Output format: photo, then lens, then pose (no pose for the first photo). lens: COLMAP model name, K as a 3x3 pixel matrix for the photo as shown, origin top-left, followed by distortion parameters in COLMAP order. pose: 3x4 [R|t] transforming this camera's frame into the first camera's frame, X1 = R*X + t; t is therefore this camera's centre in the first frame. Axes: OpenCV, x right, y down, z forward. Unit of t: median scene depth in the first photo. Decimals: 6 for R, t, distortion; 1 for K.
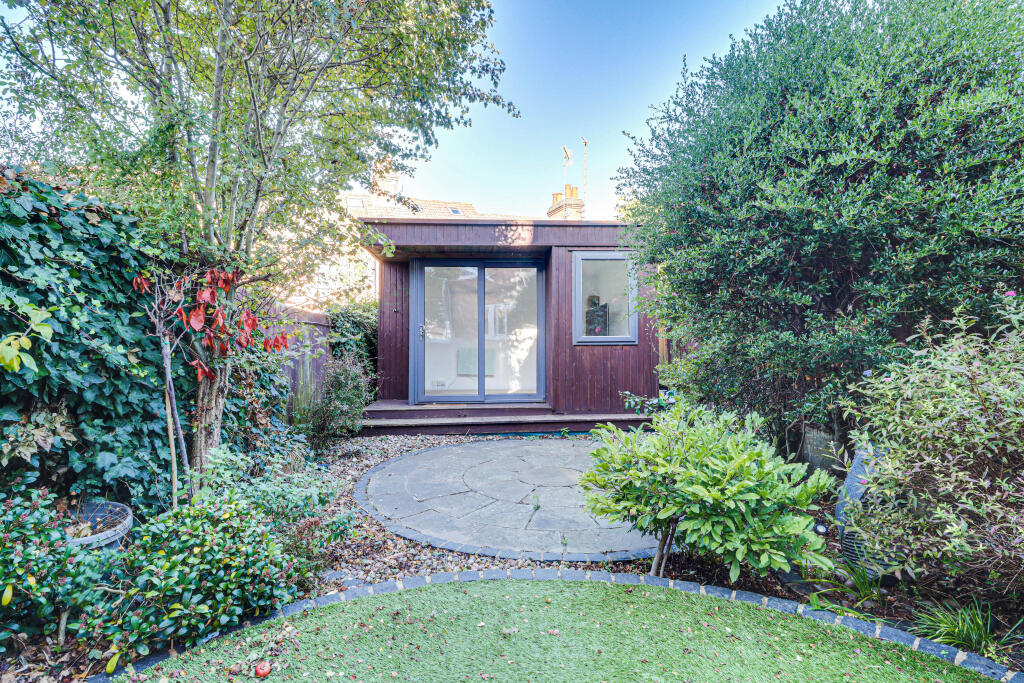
lens RADIAL K [[464.8, 0, 512.0], [0, 464.8, 341.5], [0, 0, 1]] dist [-0.011954, -0.000195]
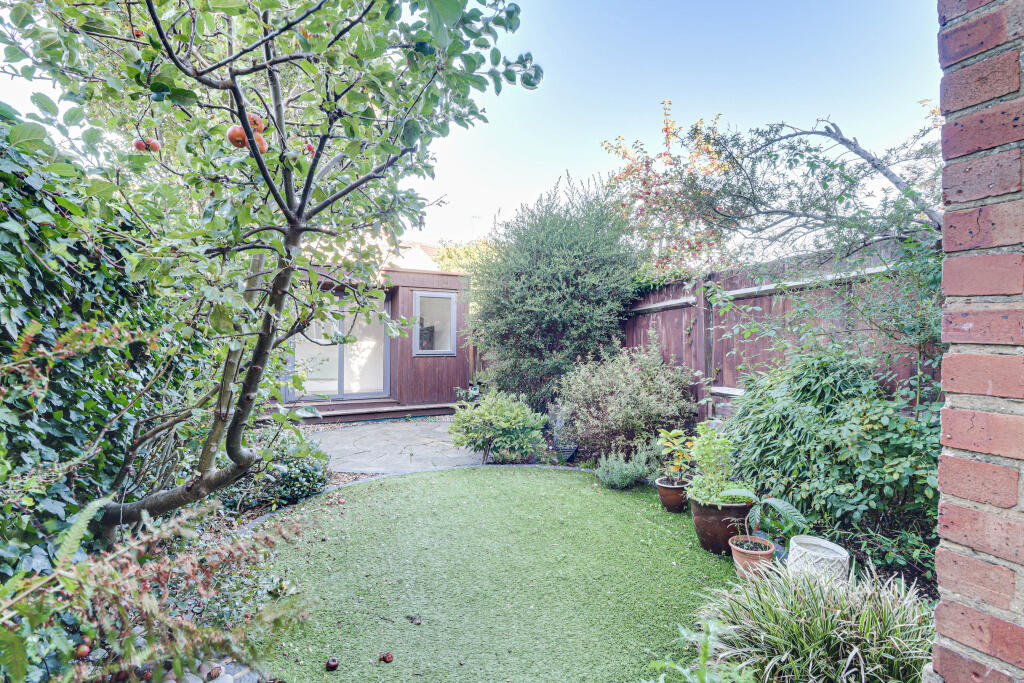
lens RADIAL K [[501.0, 0, 512.0], [0, 501.0, 341.5], [0, 0, 1]] dist [0.013622, -0.019624]
pose [[0.903697, 0.012745, 0.427983, -0.595733], [-0.014842, 0.999889, 0.001562, -0.106983], [-0.427915, -0.007764, 0.903786, -1.224865]]
